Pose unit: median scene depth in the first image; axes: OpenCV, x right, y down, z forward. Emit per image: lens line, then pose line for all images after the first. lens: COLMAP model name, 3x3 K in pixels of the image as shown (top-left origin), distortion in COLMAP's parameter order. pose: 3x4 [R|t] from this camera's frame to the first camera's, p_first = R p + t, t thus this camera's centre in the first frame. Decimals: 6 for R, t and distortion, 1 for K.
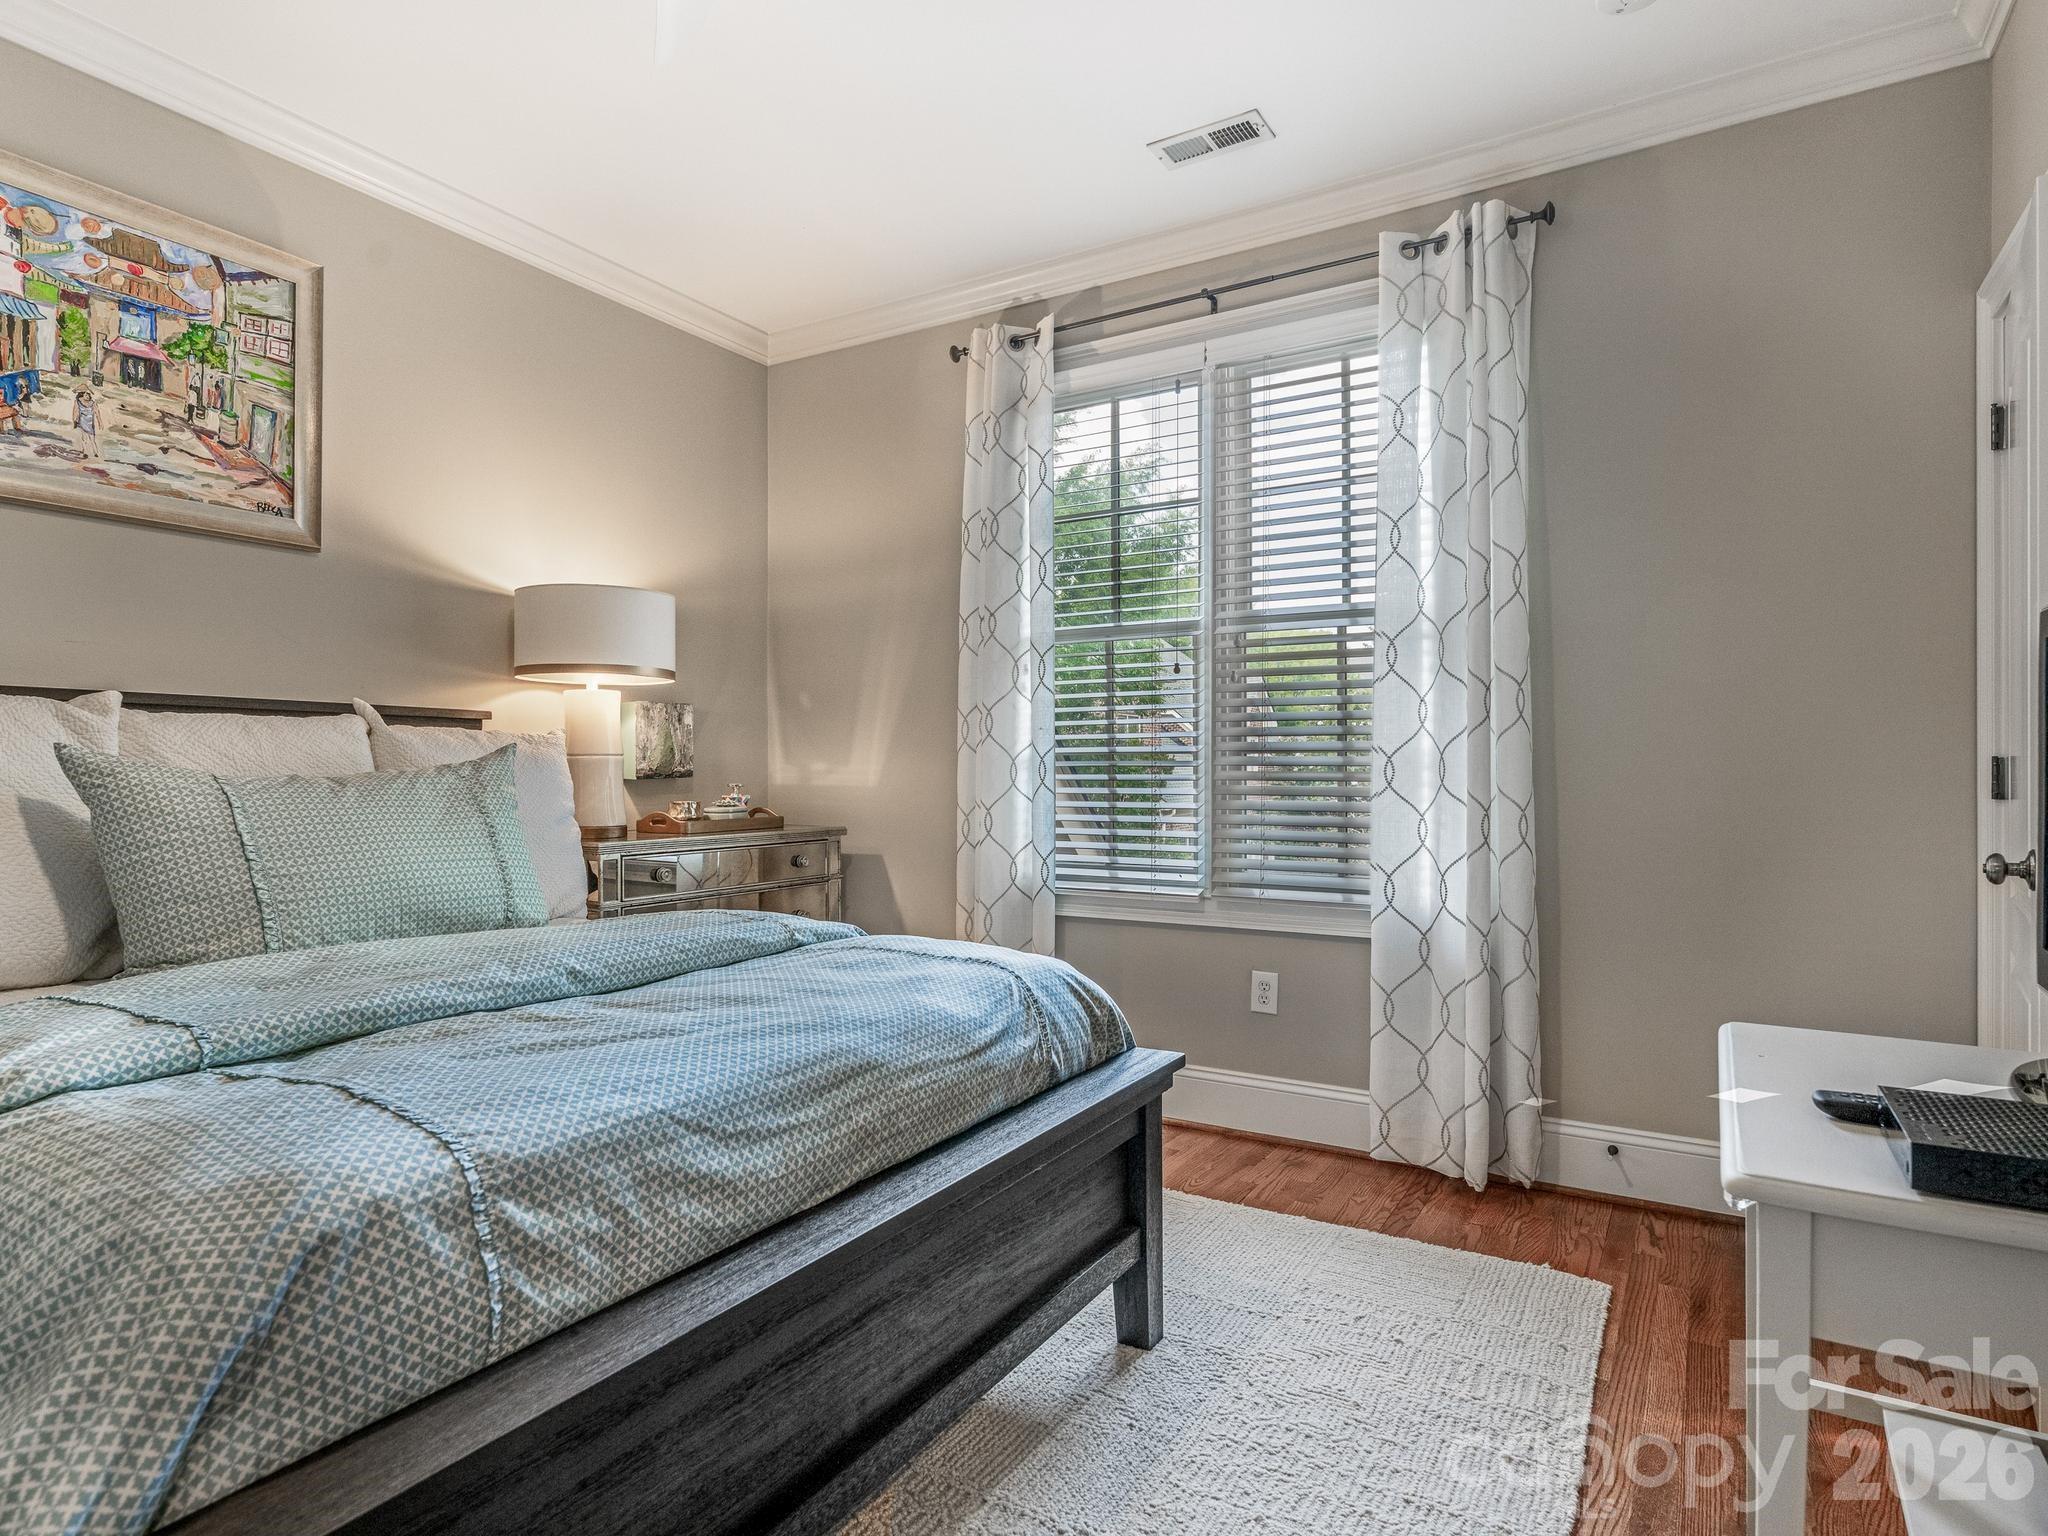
lens RADIAL K [[1111.4, 0, 1033.2], [0, 1111.4, 769.3], [0, 0, 1]] dist [0.012783, -0.002644]
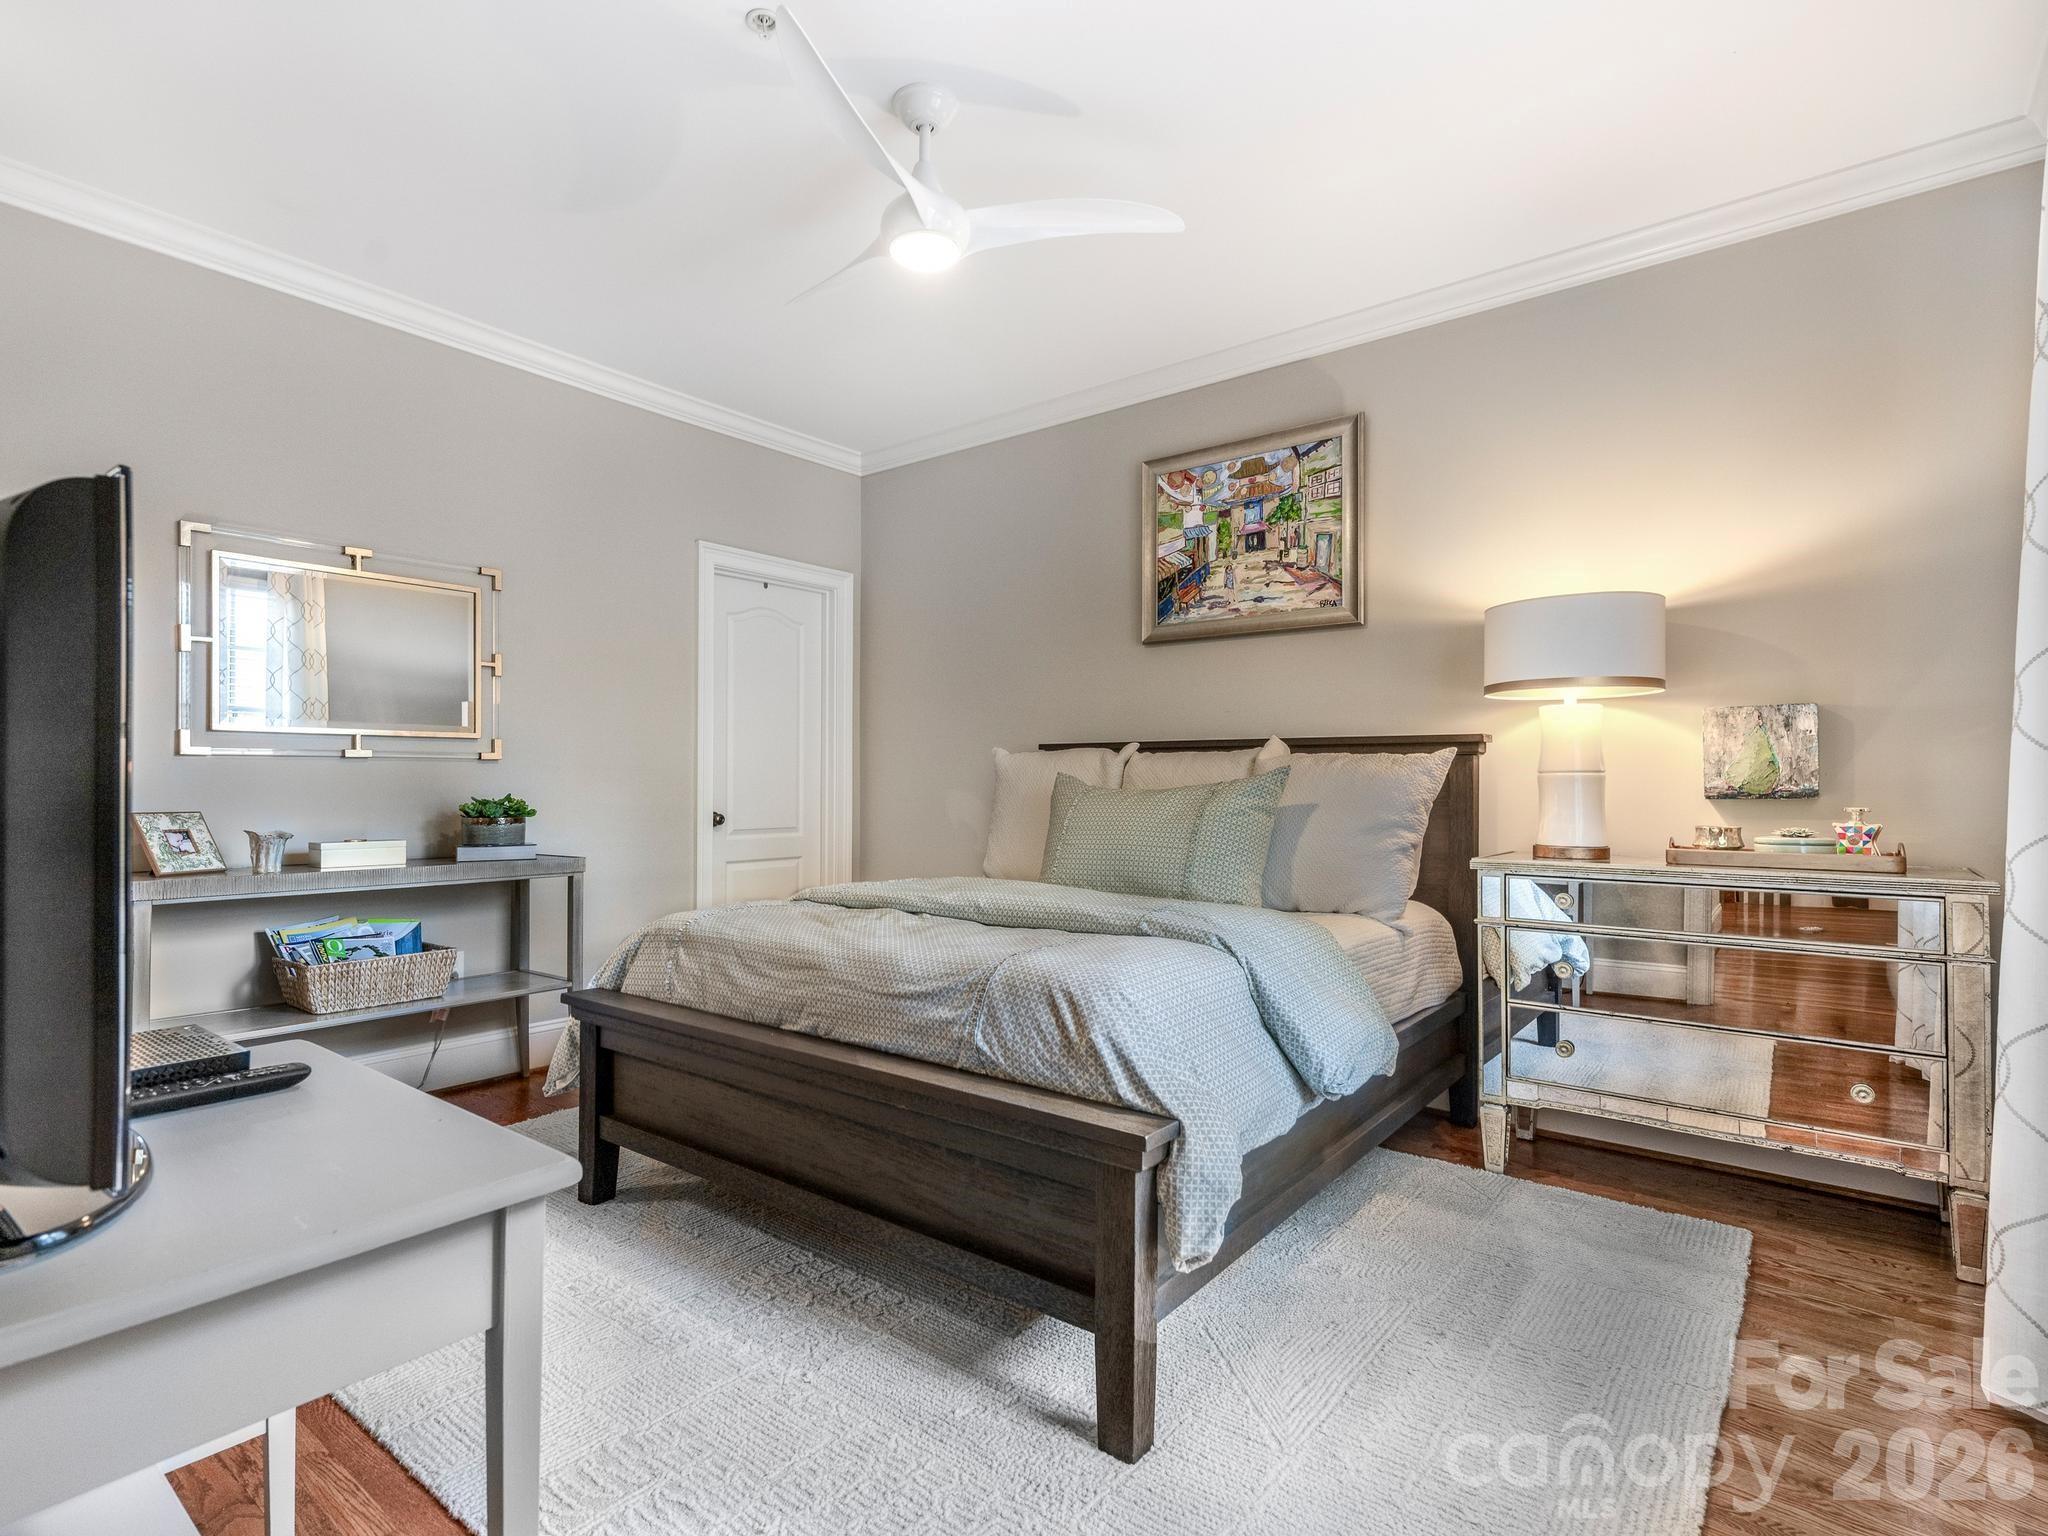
lens RADIAL K [[1073.0, 0, 1022.2], [0, 1073.0, 785.1], [0, 0, 1]] dist [0.006250, 0.000276]
pose [[-0.130734, -0.001957, -0.991416, 0.777150], [-0.004500, 0.999989, -0.001381, 0.002186], [0.991407, 0.004281, -0.130742, 0.856022]]
